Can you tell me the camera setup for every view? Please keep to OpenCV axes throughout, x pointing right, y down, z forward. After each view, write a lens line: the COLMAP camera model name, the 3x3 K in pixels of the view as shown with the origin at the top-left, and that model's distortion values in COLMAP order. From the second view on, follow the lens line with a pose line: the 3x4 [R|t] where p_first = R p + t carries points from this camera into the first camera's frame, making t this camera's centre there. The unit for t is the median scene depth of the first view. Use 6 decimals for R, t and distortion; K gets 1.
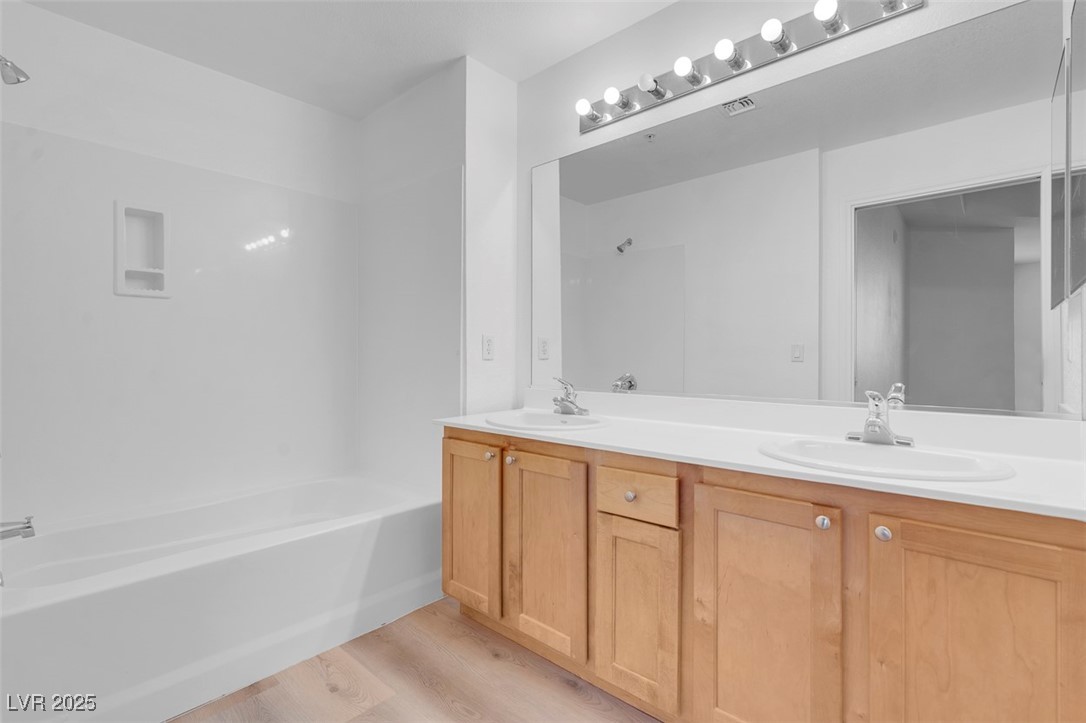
lens RADIAL K [[490.1, 0, 550.2], [0, 490.1, 359.6], [0, 0, 1]] dist [-0.009843, 0.003293]
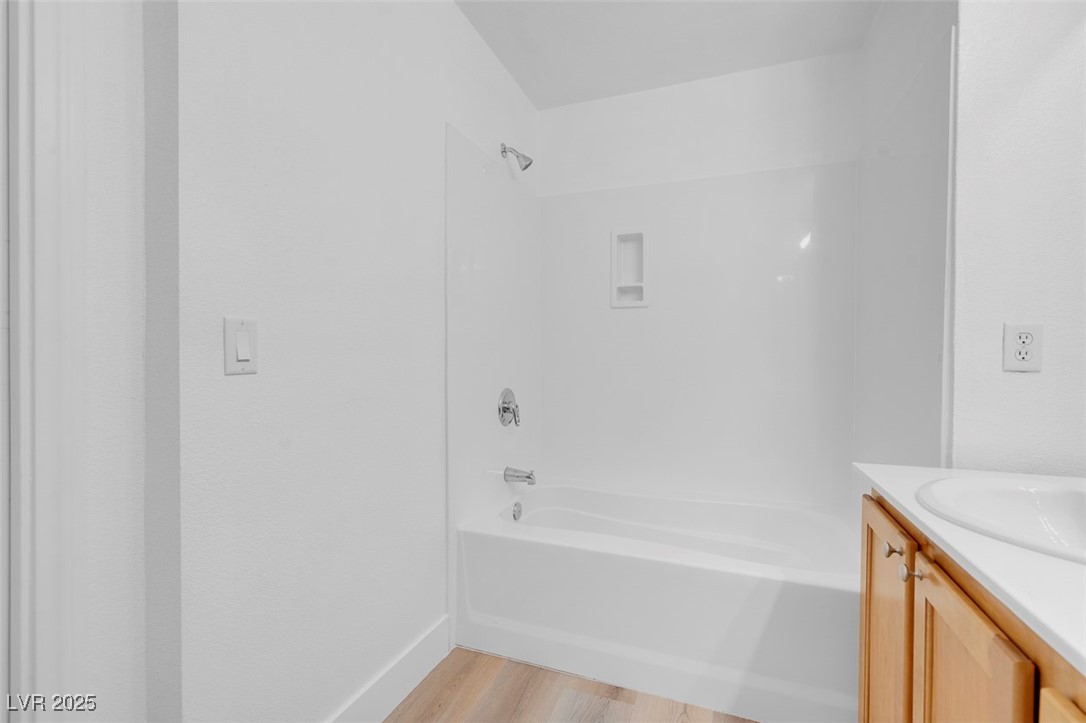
lens RADIAL K [[490.1, 0, 541.5], [0, 490.1, 361.3], [0, 0, 1]] dist [-0.009843, 0.003293]
pose [[0.340757, 0.018126, -0.939977, 0.247132], [-0.010382, 0.999826, 0.015516, -0.017727], [0.940094, 0.004472, 0.340886, 0.463155]]
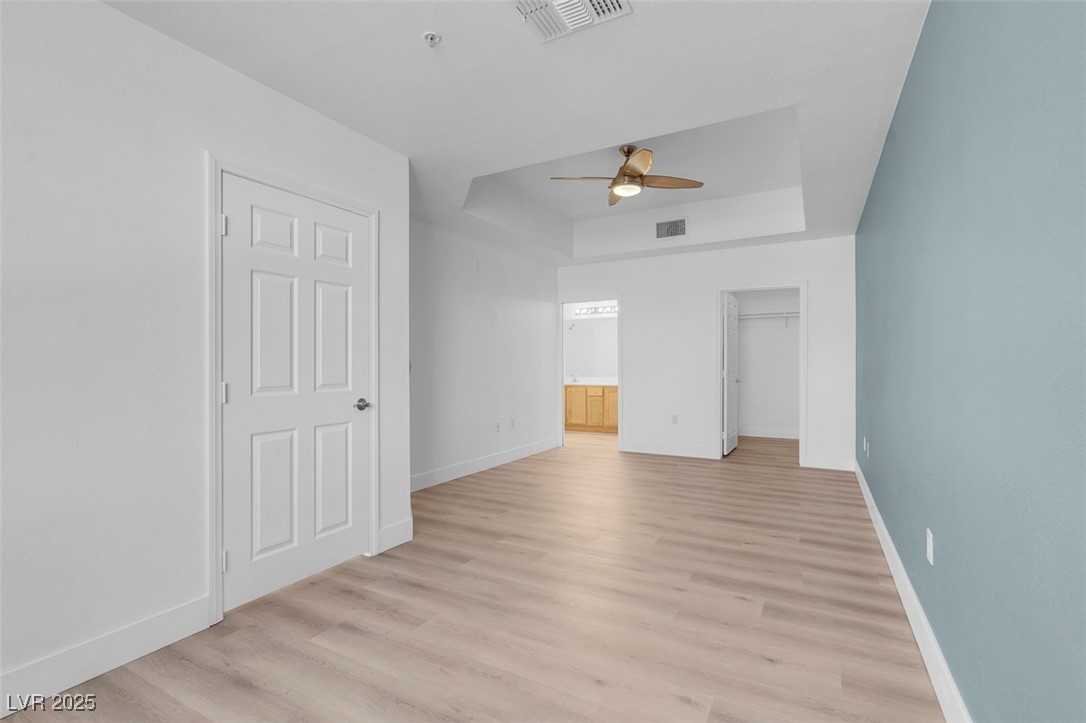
lens RADIAL K [[490.1, 0, 541.8], [0, 490.1, 359.8], [0, 0, 1]] dist [-0.009843, 0.003293]
pose [[0.974074, 0.004348, 0.226187, -1.662700], [-0.001731, 0.999929, -0.011768, -0.040102], [-0.226222, 0.011072, 0.974013, -4.283208]]
